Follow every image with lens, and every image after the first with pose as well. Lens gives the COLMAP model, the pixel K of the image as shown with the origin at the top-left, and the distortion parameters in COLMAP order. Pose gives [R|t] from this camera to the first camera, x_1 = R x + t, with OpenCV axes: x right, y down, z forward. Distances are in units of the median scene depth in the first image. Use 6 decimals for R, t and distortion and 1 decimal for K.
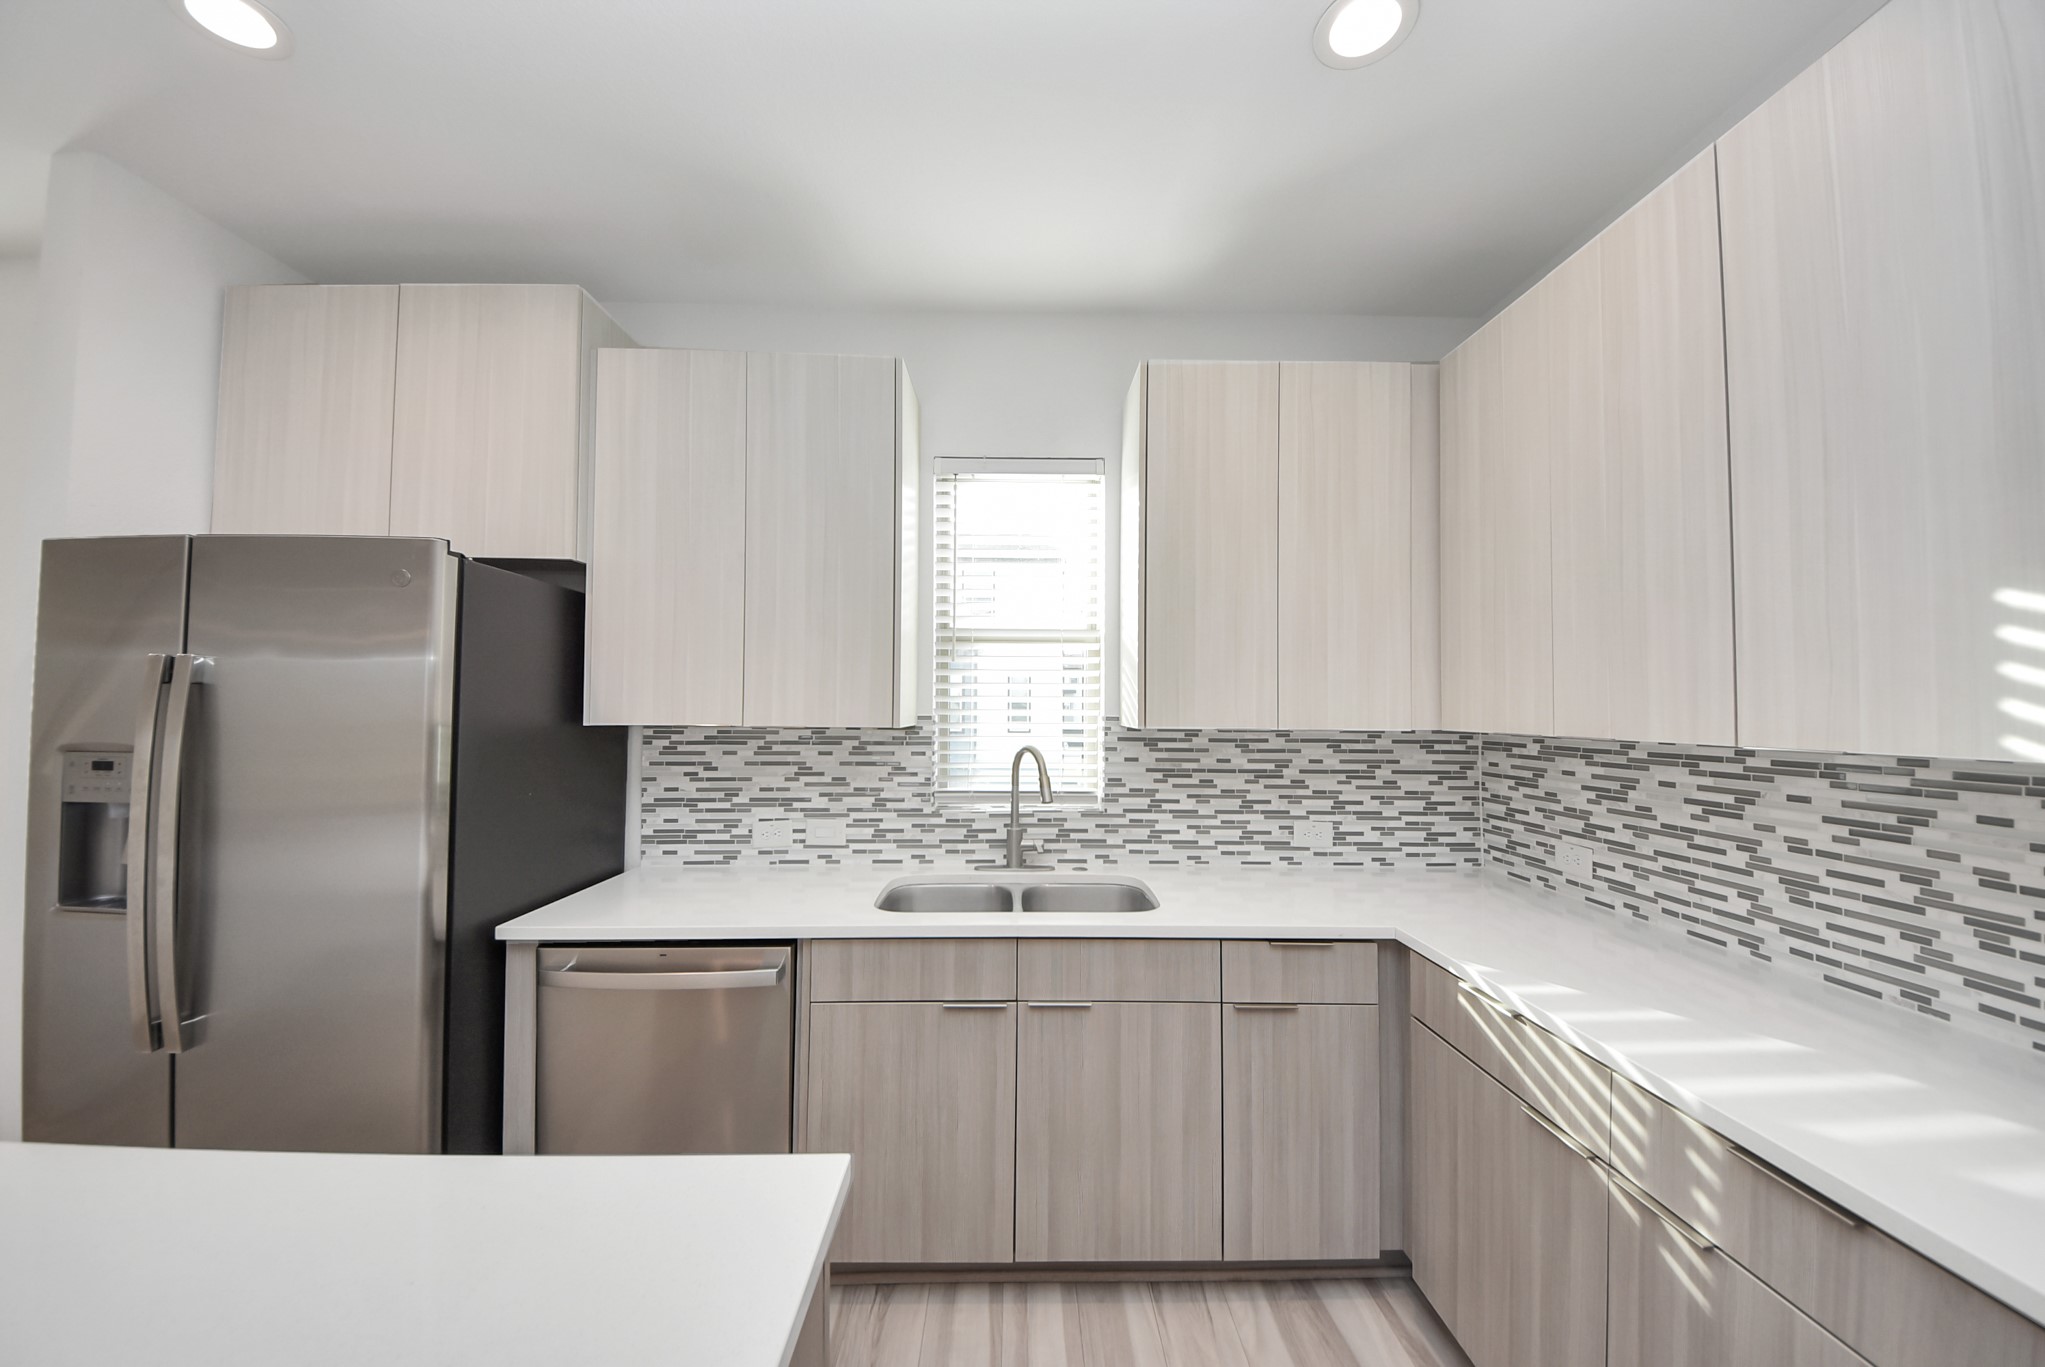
lens RADIAL K [[724.7, 0, 1034.3], [0, 724.7, 686.9], [0, 0, 1]] dist [0.042271, -0.027014]
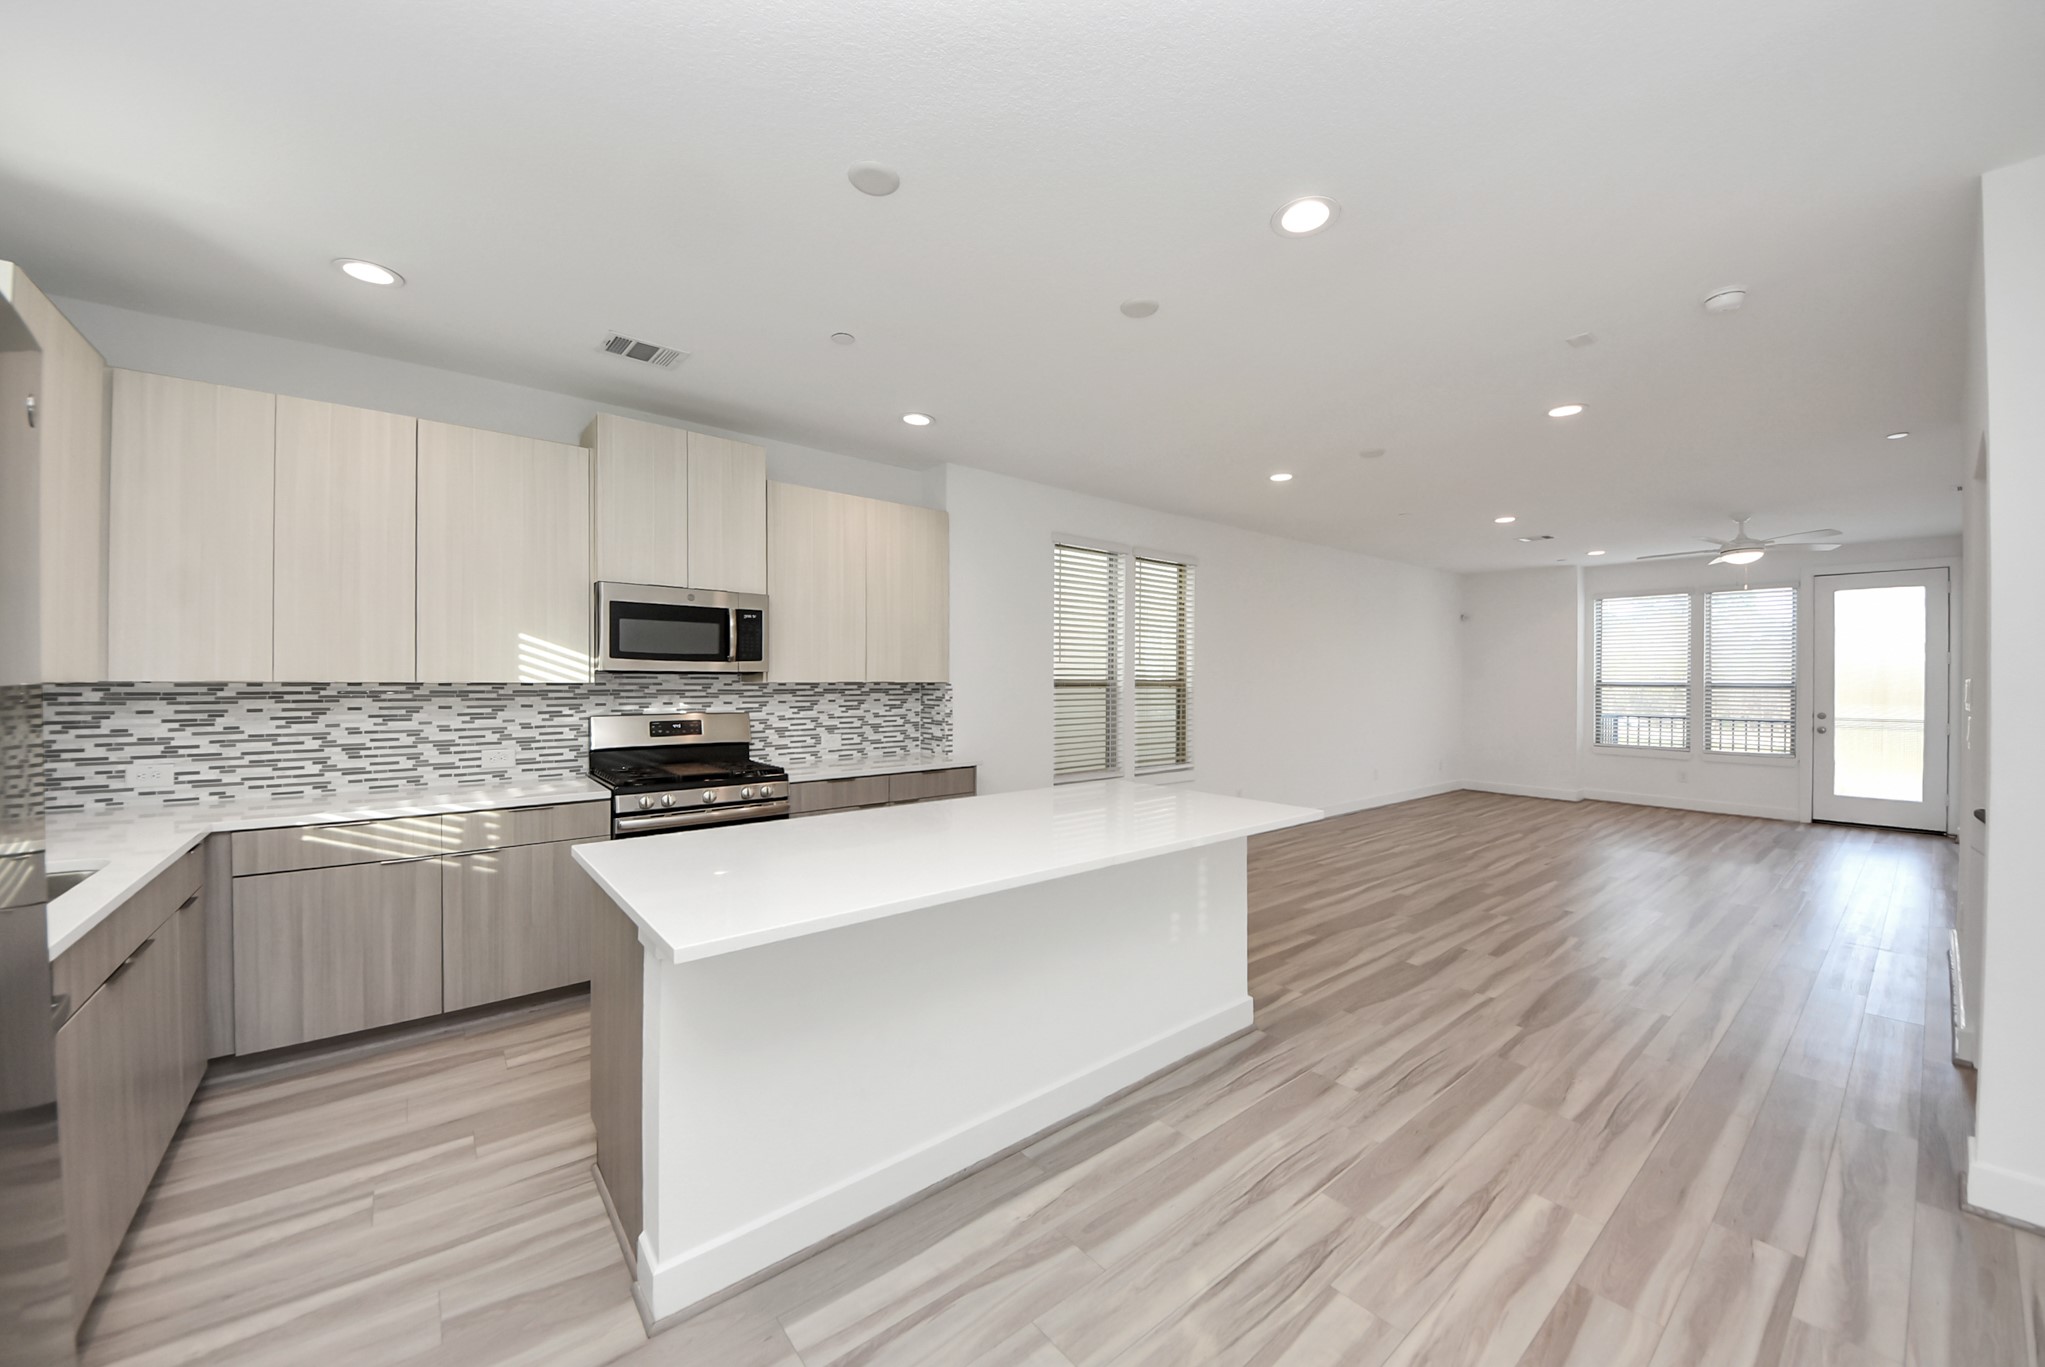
lens RADIAL K [[748.2, 0, 1028.4], [0, 748.2, 683.9], [0, 0, 1]] dist [0.042600, -0.030480]
pose [[-0.616289, -0.013823, 0.787399, -1.147854], [-0.030860, 0.999502, -0.006607, 0.021604], [-0.786916, -0.028371, -0.616408, 0.500314]]
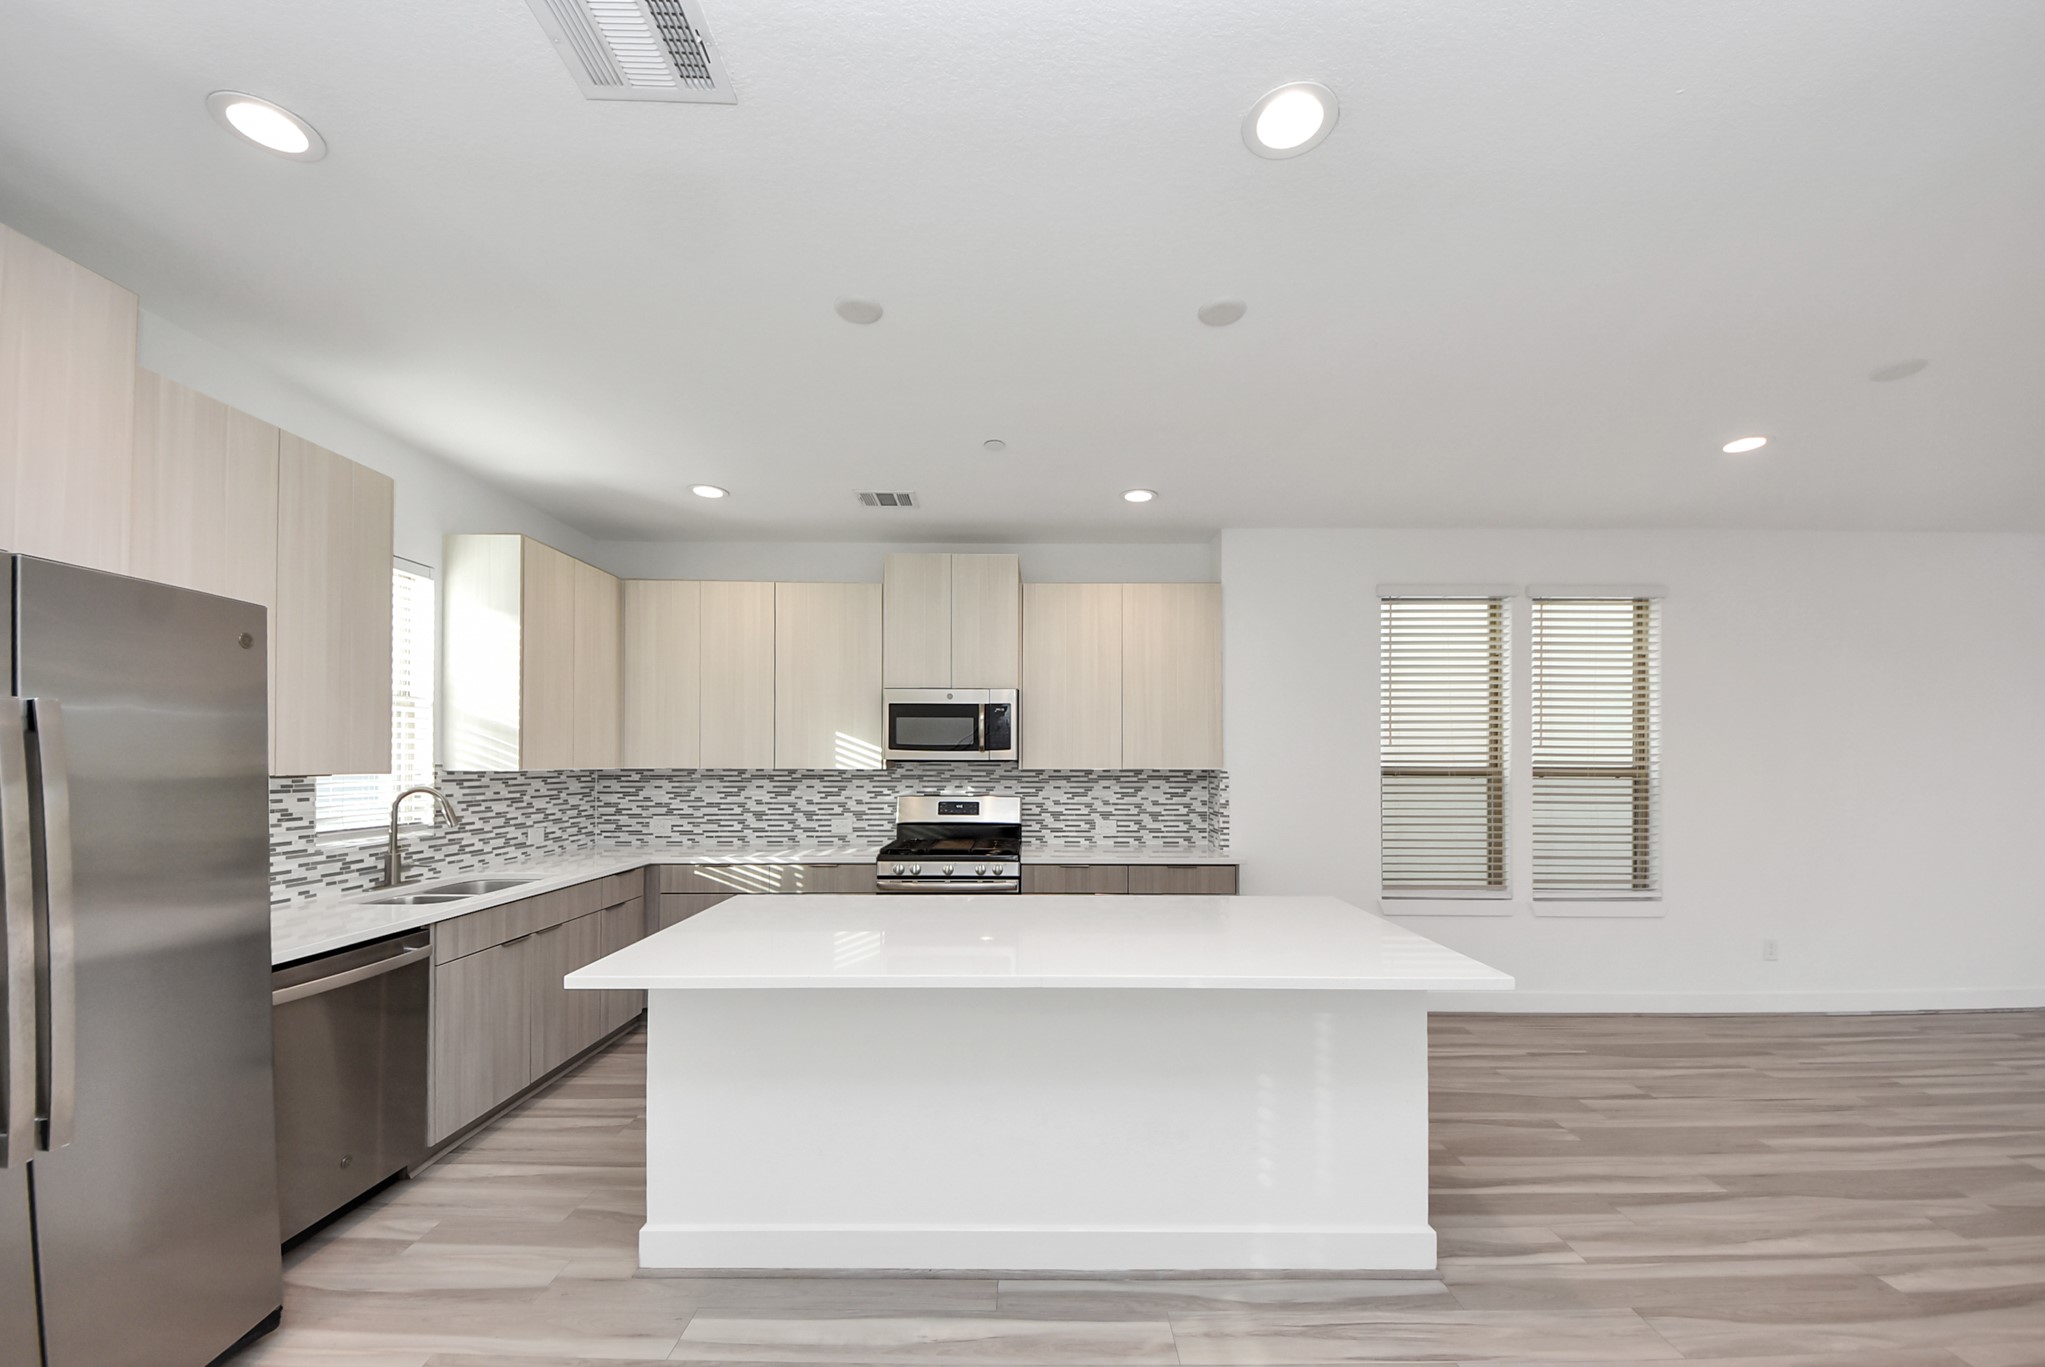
lens RADIAL K [[757.8, 0, 1027.0], [0, 757.8, 749.5], [0, 0, 1]] dist [0.029475, -0.020081]
pose [[0.022617, 0.007471, 0.999716, -1.294937], [-0.031312, 0.999487, -0.006761, -0.010711], [-0.999254, -0.031151, 0.022839, -0.115609]]
